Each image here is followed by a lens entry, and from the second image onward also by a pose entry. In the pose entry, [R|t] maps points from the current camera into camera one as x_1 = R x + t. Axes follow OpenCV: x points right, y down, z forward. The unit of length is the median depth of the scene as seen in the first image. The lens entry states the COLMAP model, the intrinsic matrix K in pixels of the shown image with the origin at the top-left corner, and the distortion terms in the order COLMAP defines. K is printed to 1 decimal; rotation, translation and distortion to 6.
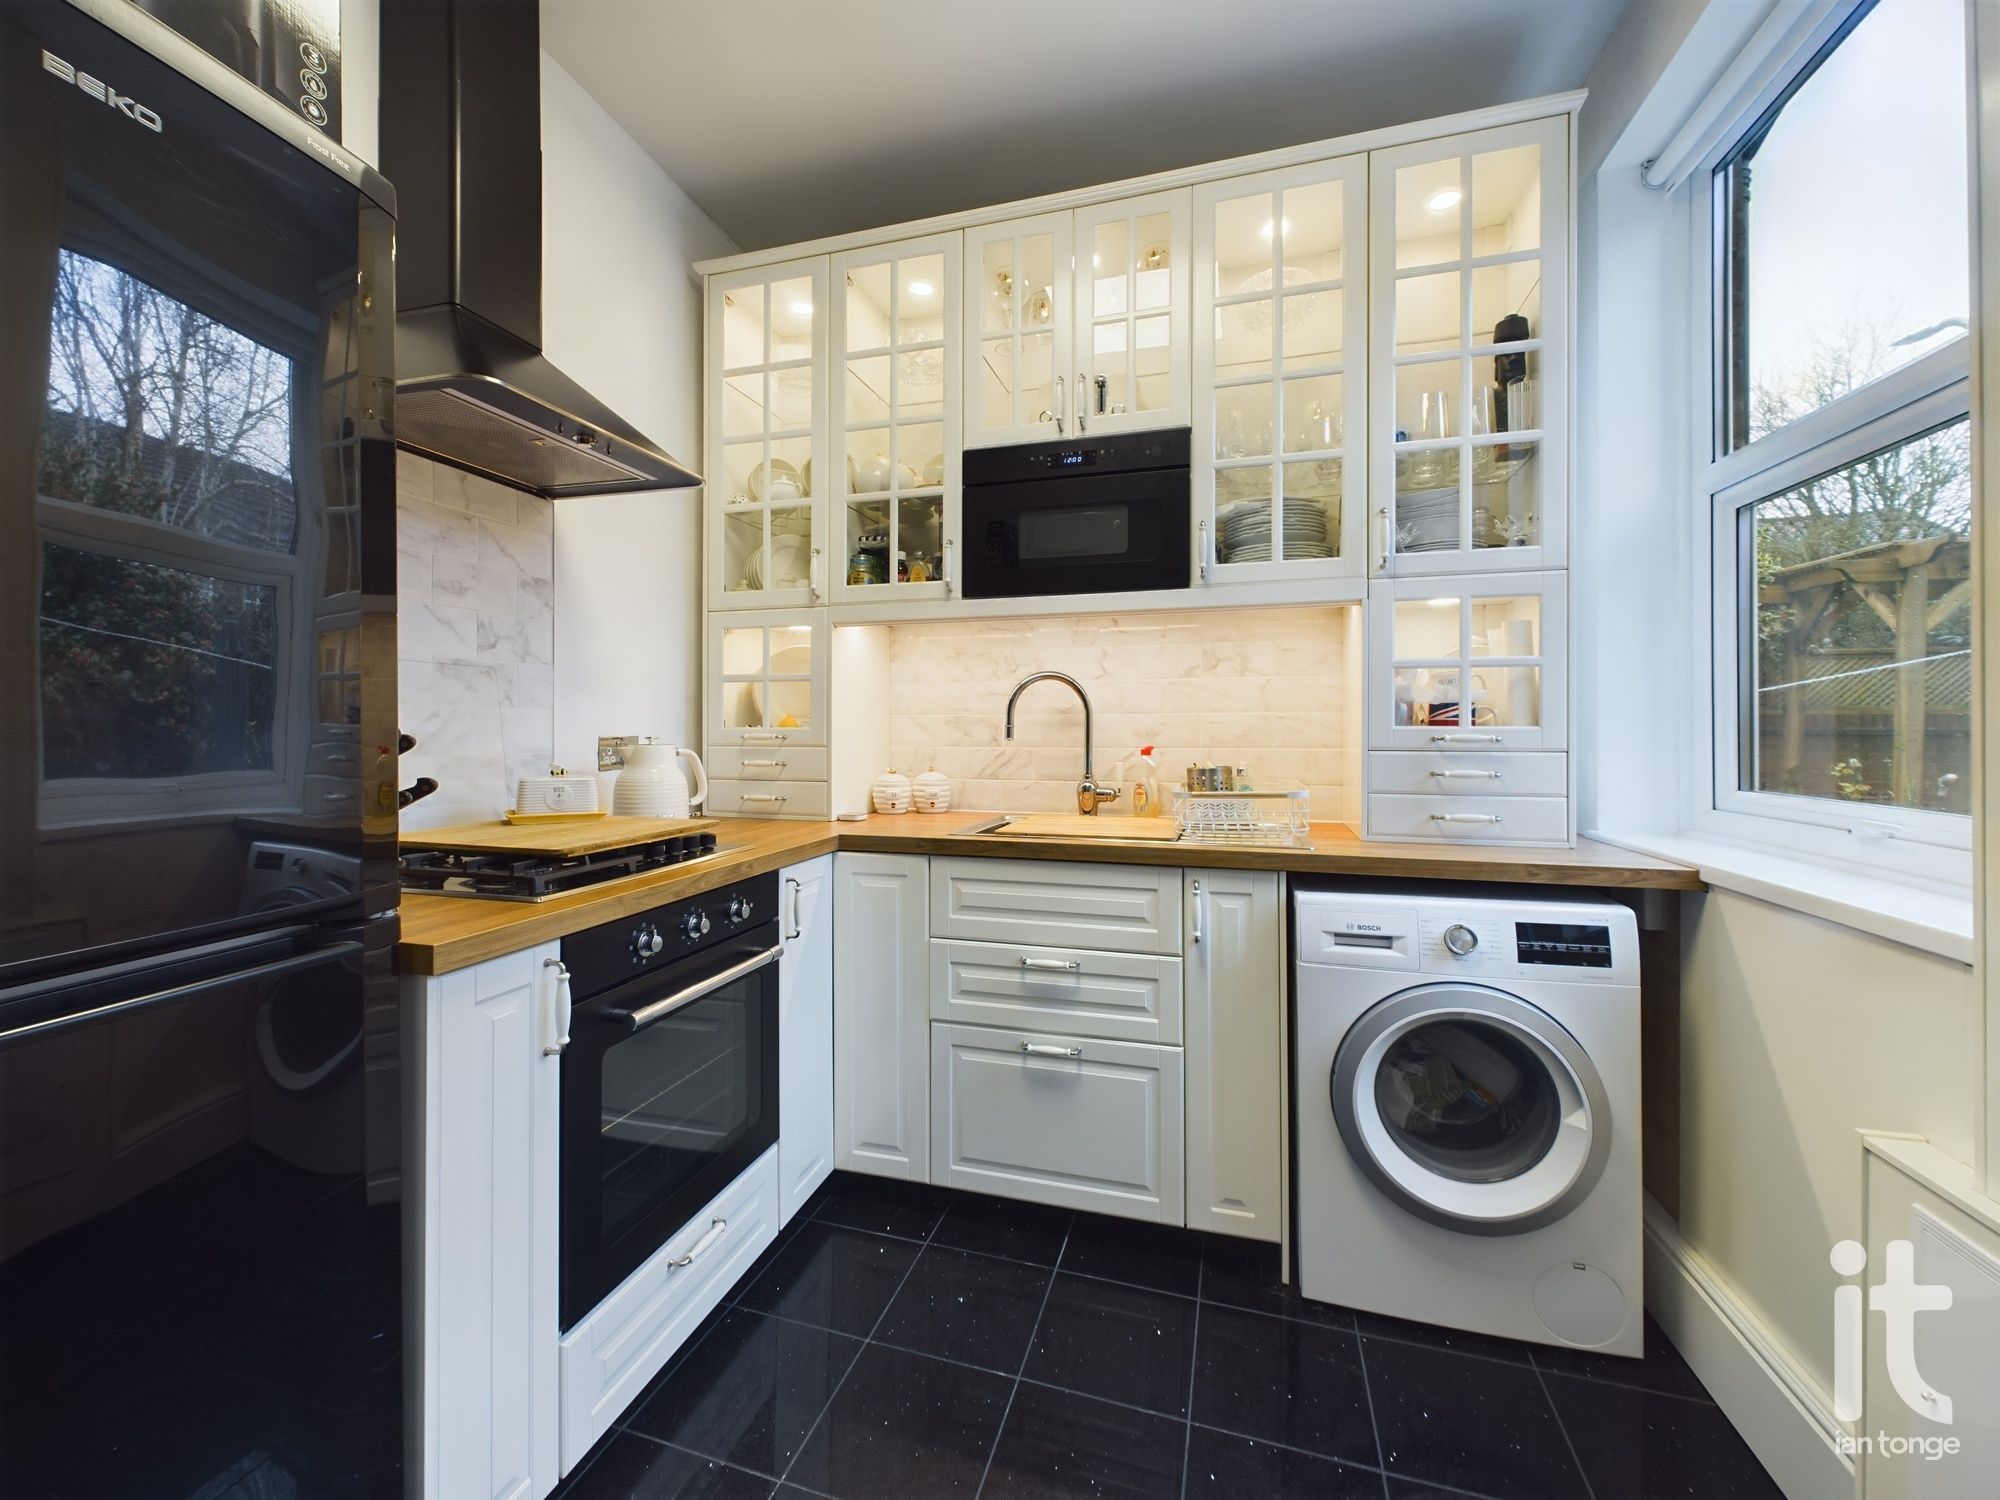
lens RADIAL K [[798.4, 0, 995.9], [0, 798.4, 735.6], [0, 0, 1]] dist [0.000970, -0.000119]
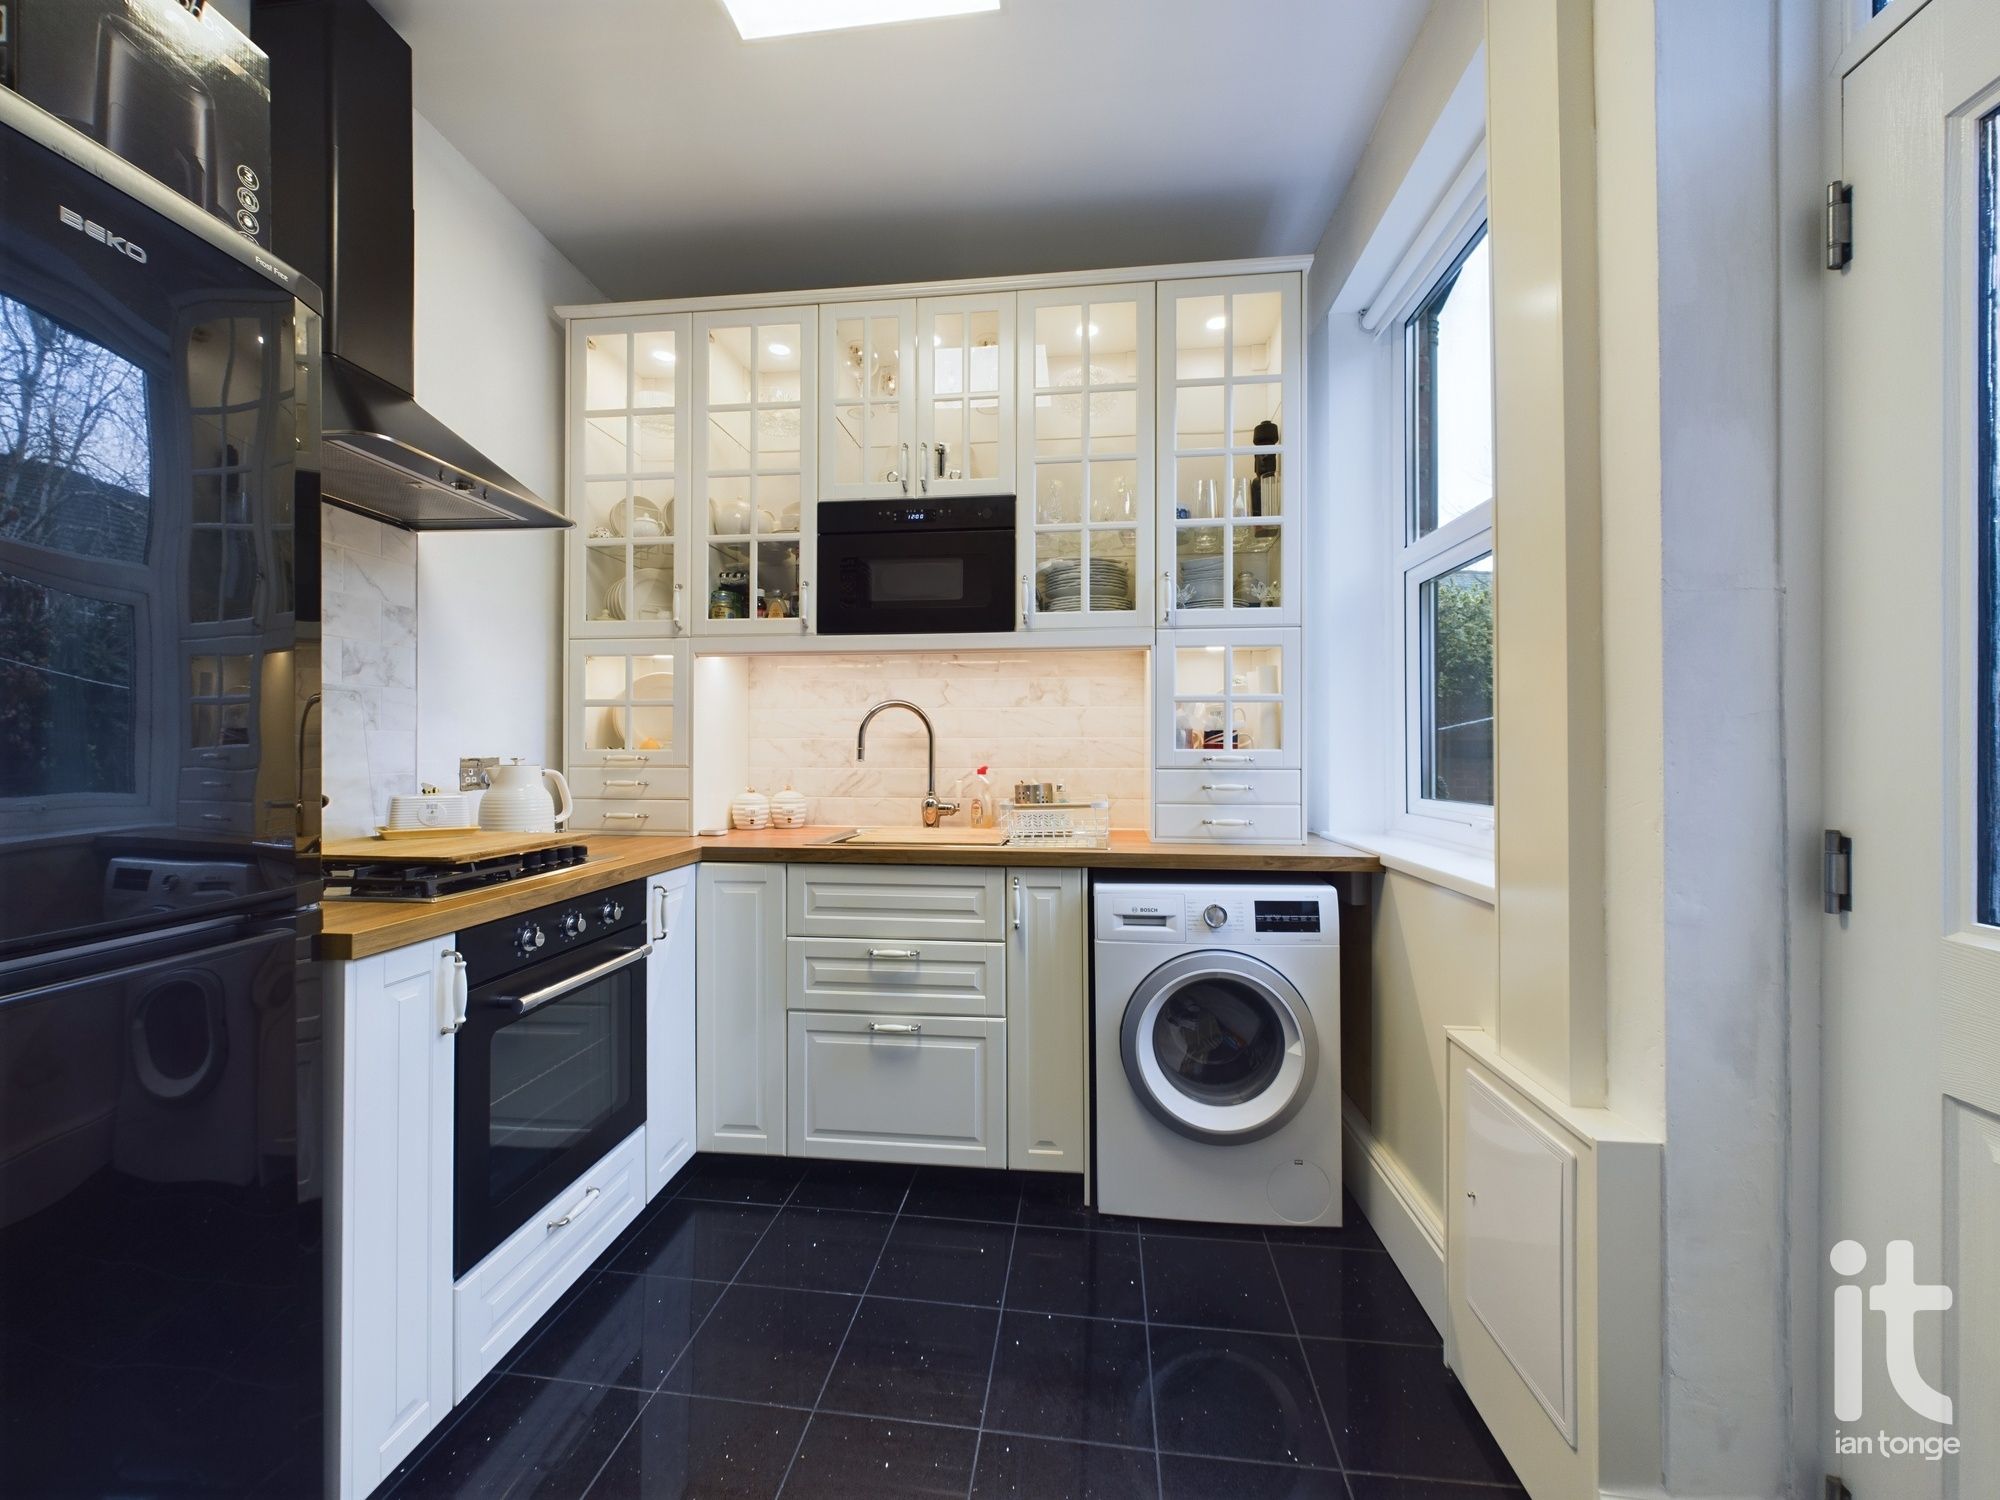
lens RADIAL K [[798.4, 0, 993.9], [0, 798.4, 752.8], [0, 0, 1]] dist [0.000970, -0.000119]
pose [[0.985201, 0.000756, 0.171404, 0.012382], [0.000538, 0.999972, -0.007506, 0.003139], [-0.171405, 0.007487, 0.985172, -0.171237]]
